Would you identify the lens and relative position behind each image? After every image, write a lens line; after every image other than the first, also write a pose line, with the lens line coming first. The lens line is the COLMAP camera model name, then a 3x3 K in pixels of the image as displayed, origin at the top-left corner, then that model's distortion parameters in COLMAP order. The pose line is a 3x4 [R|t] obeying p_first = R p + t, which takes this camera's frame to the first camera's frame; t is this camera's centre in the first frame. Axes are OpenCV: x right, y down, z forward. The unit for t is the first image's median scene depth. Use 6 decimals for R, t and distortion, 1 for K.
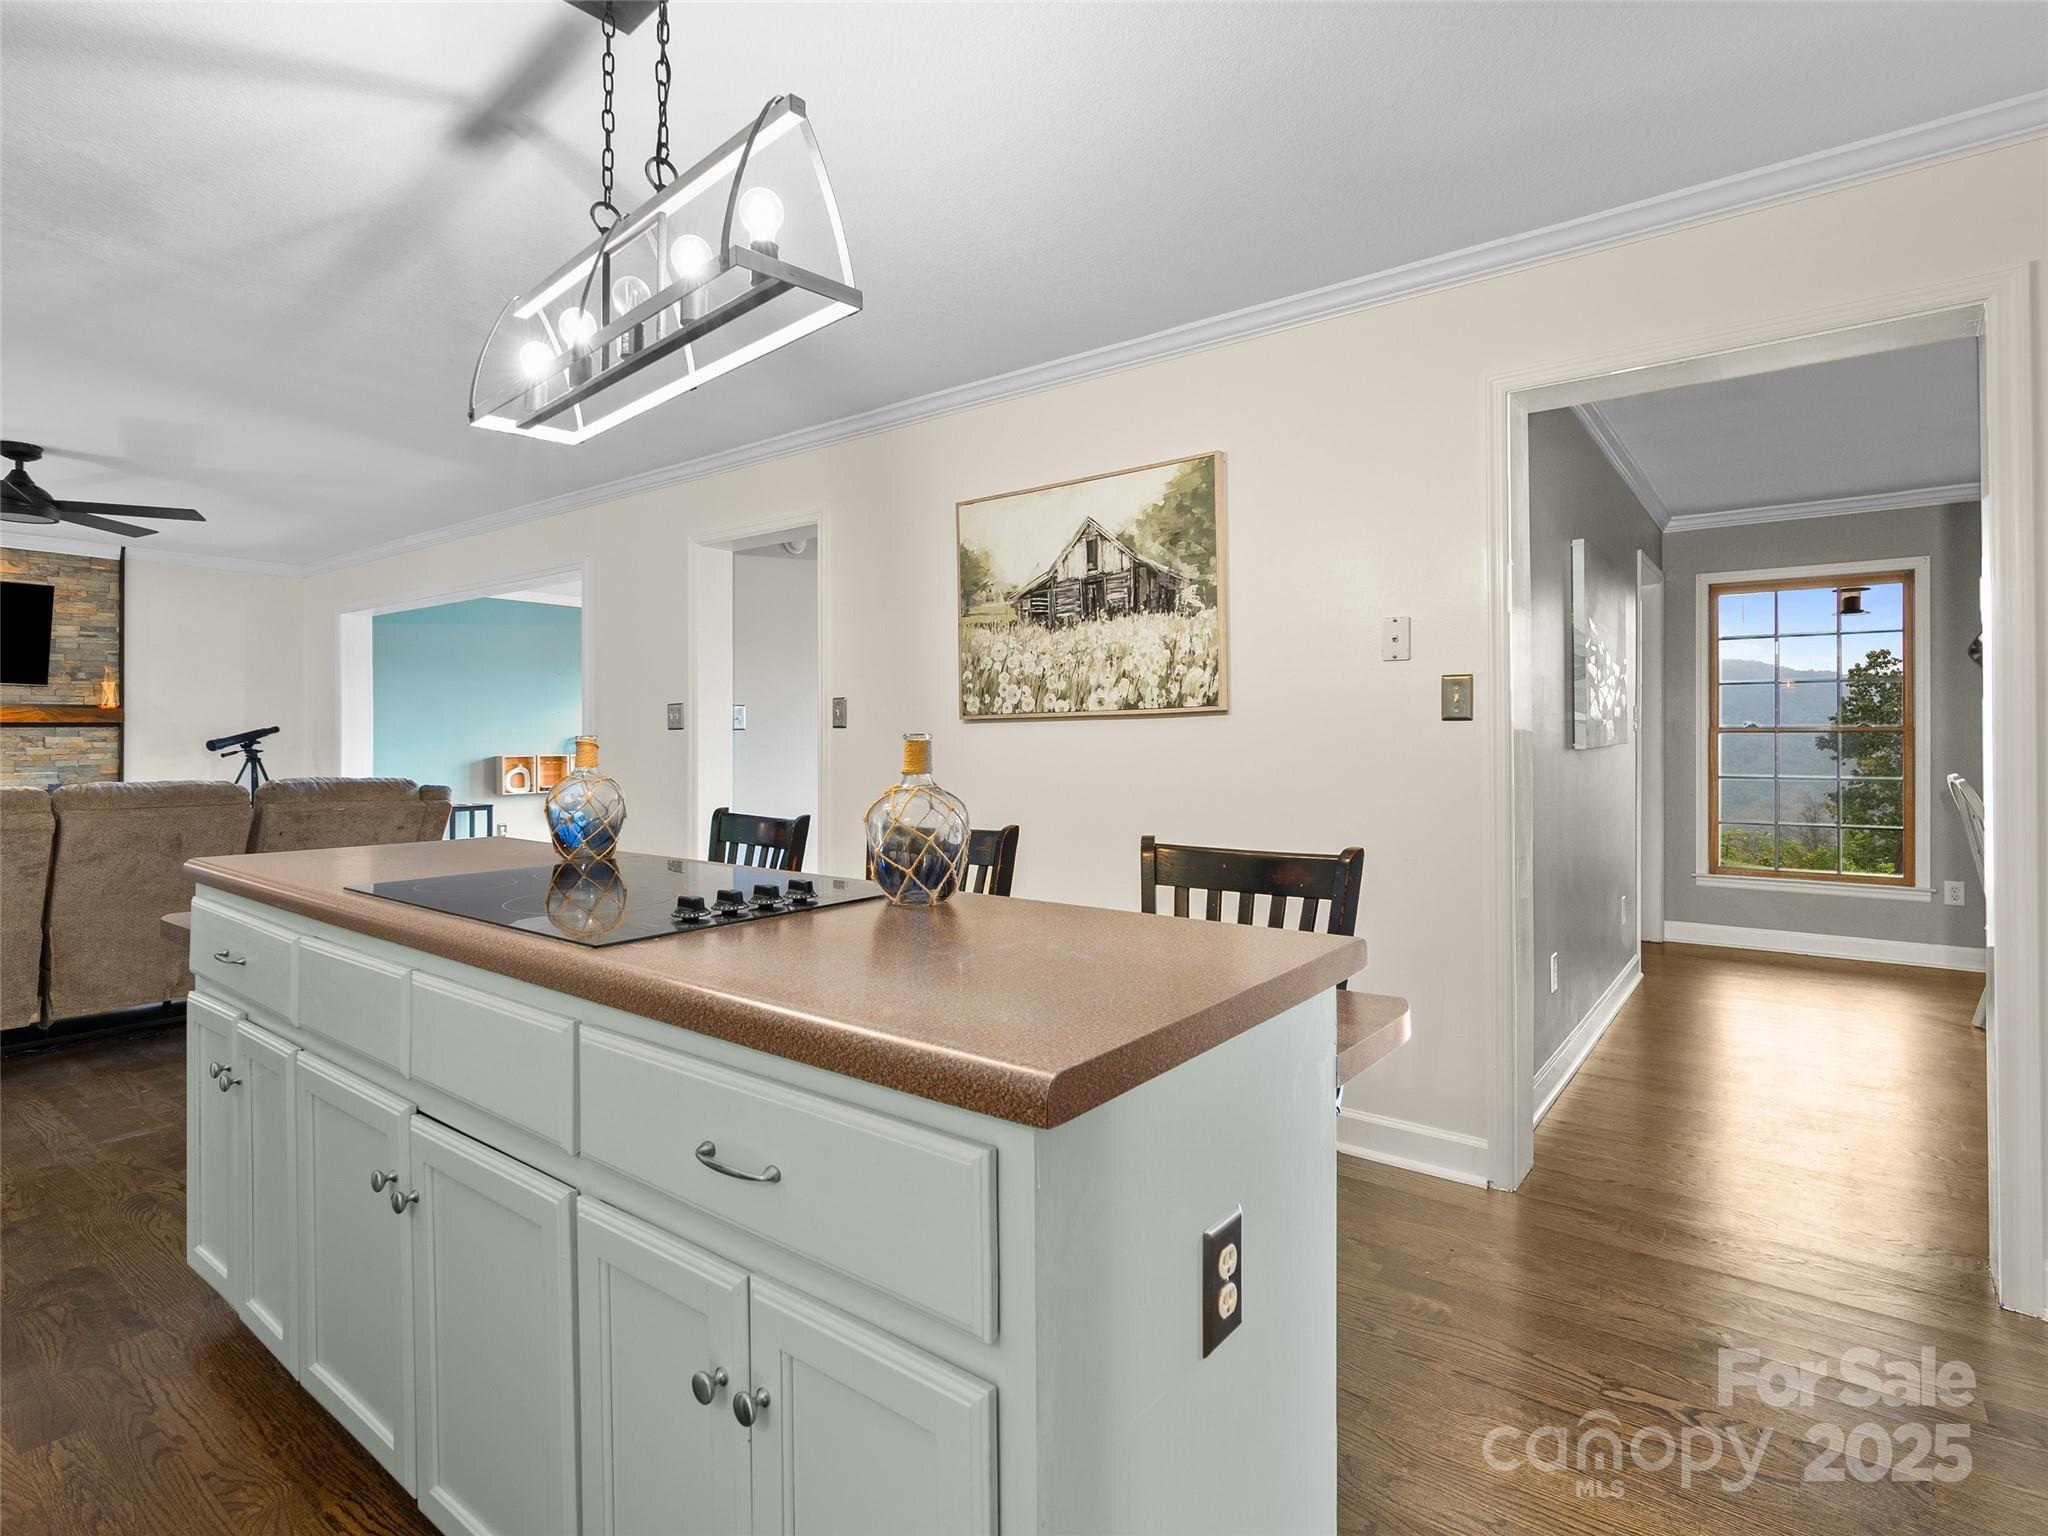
lens RADIAL K [[1051.8, 0, 1021.8], [0, 1051.8, 731.4], [0, 0, 1]] dist [-0.003393, 0.000040]
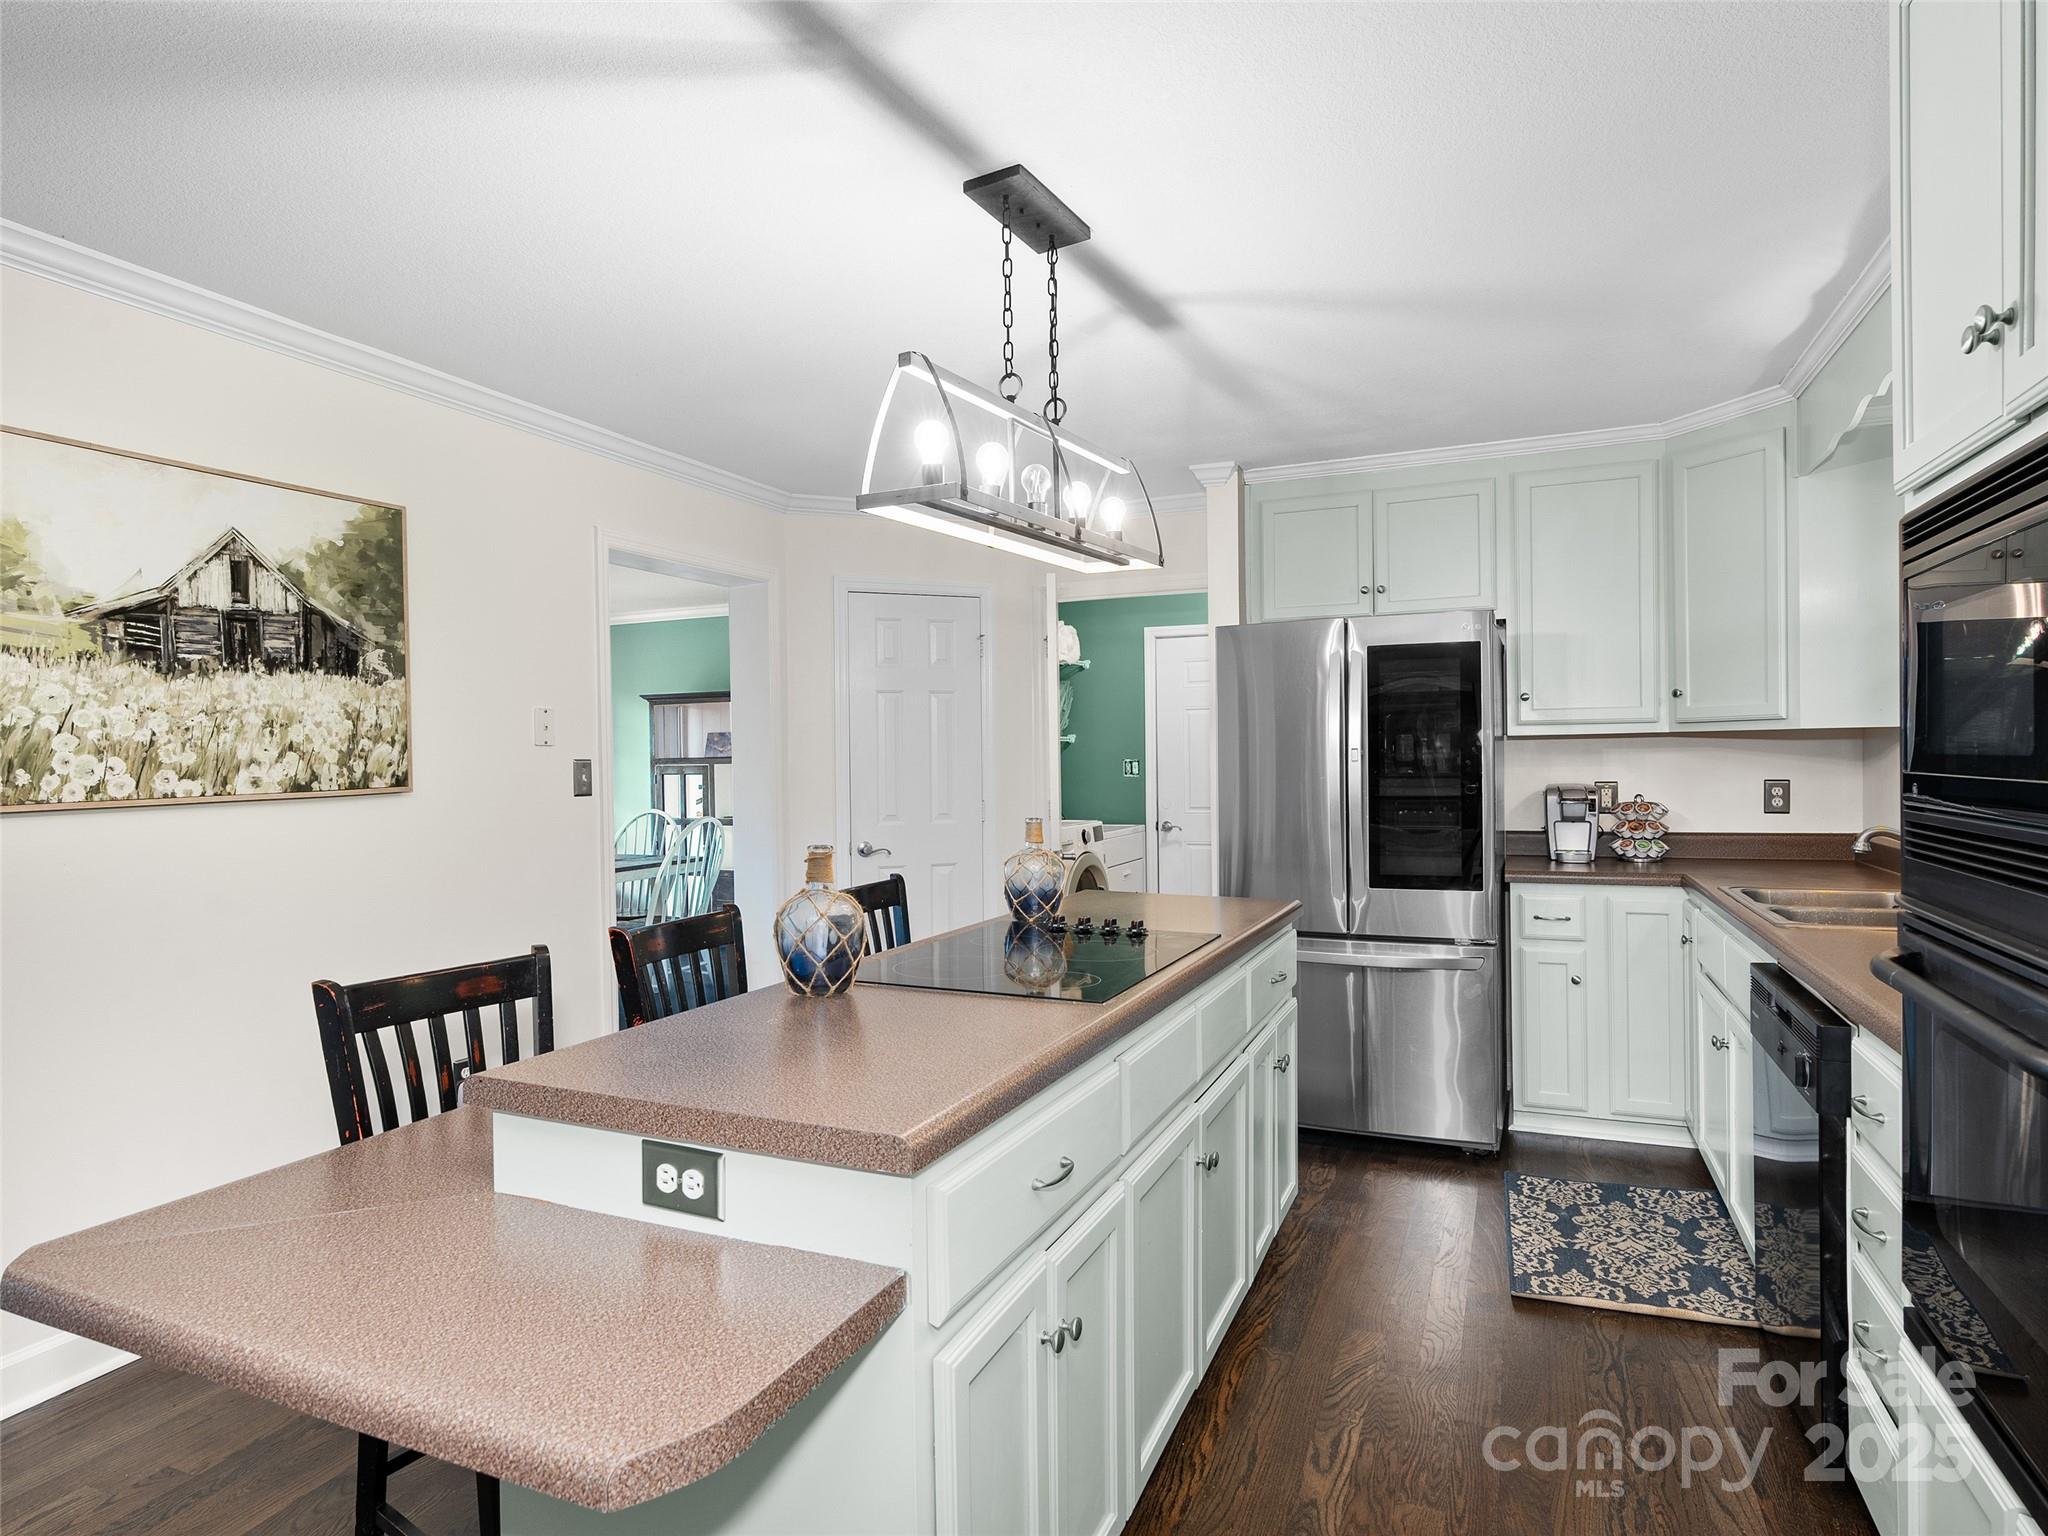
lens RADIAL K [[1127.6, 0, 1024.0], [0, 1127.6, 768.0], [0, 0, 1]] dist [-0.006101, -0.001085]
pose [[-0.244802, -0.002086, 0.969571, -0.828859], [0.007915, 0.999960, 0.004150, -0.037230], [-0.969541, 0.008690, -0.244776, 0.666935]]
